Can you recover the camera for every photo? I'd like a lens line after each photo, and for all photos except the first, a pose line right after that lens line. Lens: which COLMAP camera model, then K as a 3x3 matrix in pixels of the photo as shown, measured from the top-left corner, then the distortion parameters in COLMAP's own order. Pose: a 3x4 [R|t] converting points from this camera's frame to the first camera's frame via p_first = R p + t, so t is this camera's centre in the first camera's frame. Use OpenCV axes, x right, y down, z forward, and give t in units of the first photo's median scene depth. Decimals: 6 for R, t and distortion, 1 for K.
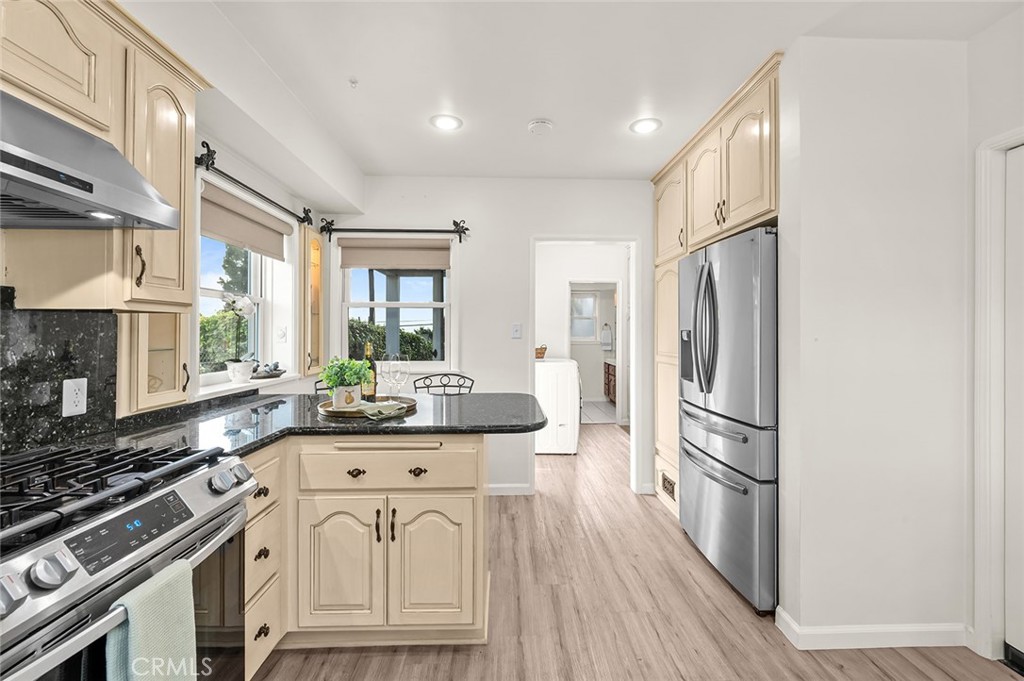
lens RADIAL K [[431.0, 0, 514.8], [0, 431.0, 330.9], [0, 0, 1]] dist [-0.001914, 0.000042]
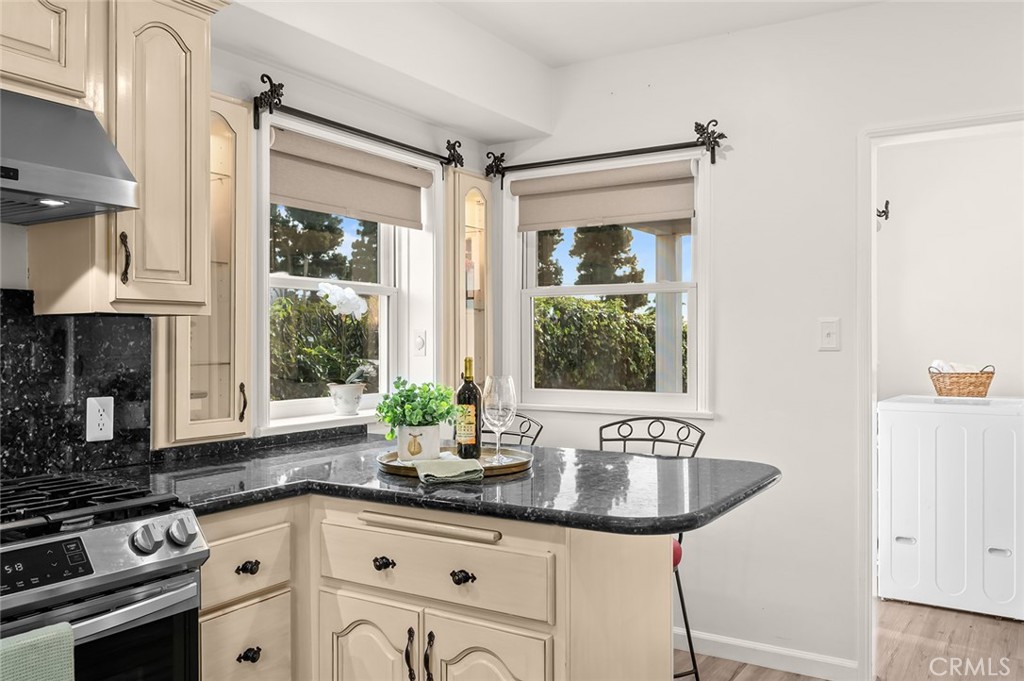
lens RADIAL K [[819.3, 0, 512.0], [0, 819.3, 340.5], [0, 0, 1]] dist [-0.002046, -0.002317]
pose [[0.828527, -0.003753, -0.559936, 0.424067], [0.006543, 0.999974, 0.002979, 0.002036], [0.559911, -0.006132, 0.828530, 0.108695]]
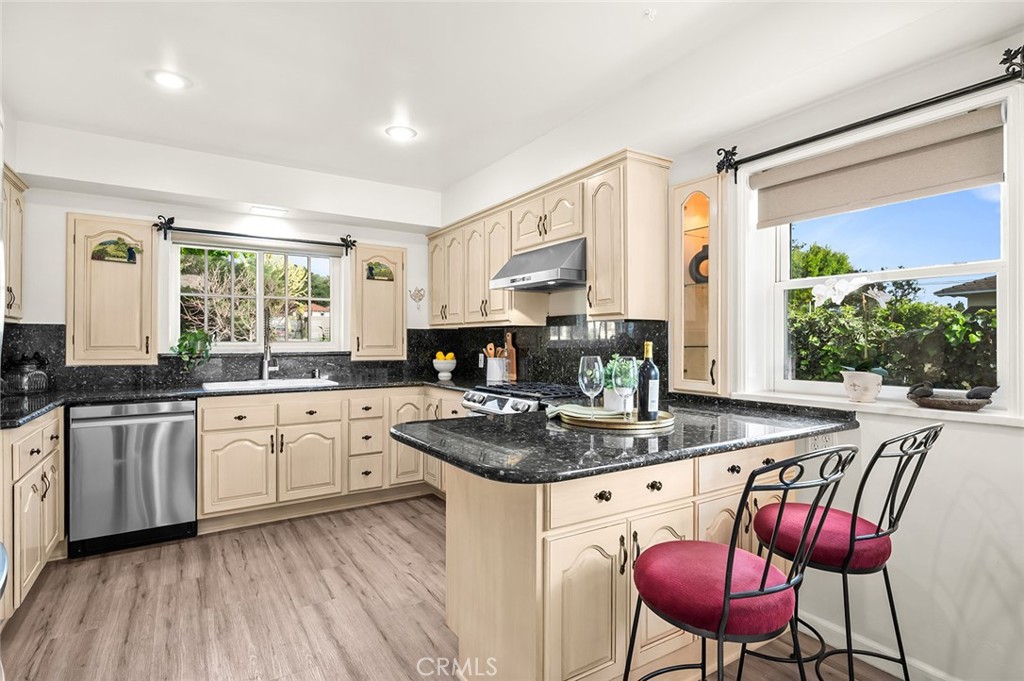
lens RADIAL K [[512.4, 0, 512.0], [0, 512.4, 340.5], [0, 0, 1]] dist [0.001506, -0.000250]
pose [[-0.854976, -0.003513, -0.518656, 0.394270], [0.001019, 0.999964, -0.008453, 0.039070], [0.518666, -0.007756, -0.854941, 1.997420]]
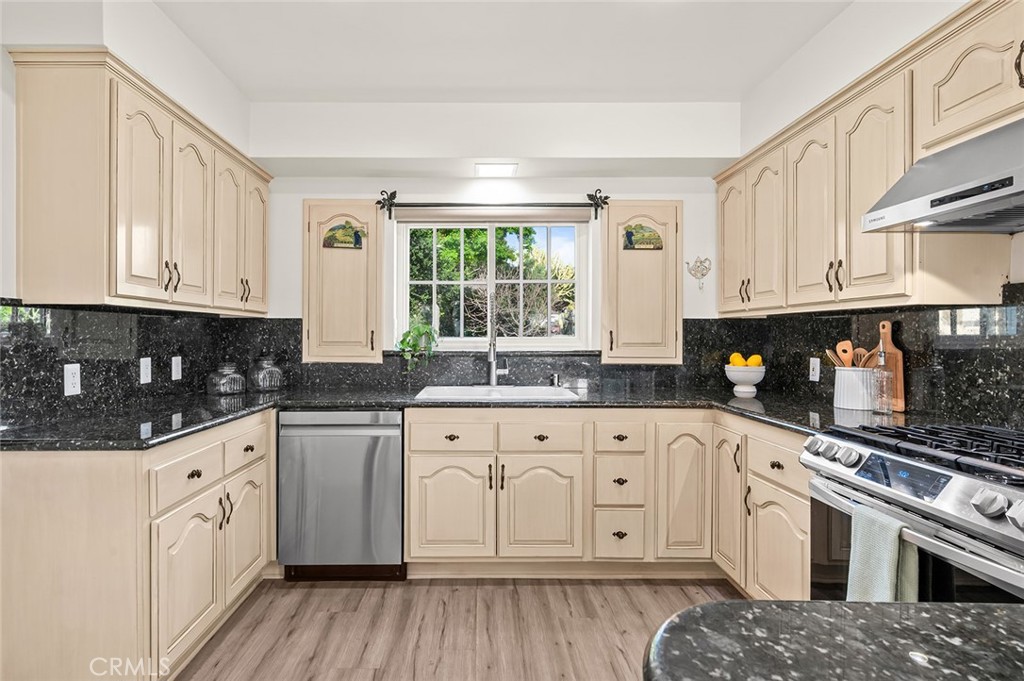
lens RADIAL K [[506.5, 0, 478.2], [0, 506.5, 337.8], [0, 0, 1]] dist [-0.001108, -0.000015]
pose [[-0.999494, -0.004533, 0.031484, 0.152853], [-0.004664, 0.999981, -0.004094, 0.034297], [-0.031465, -0.004239, -0.999496, 1.267926]]
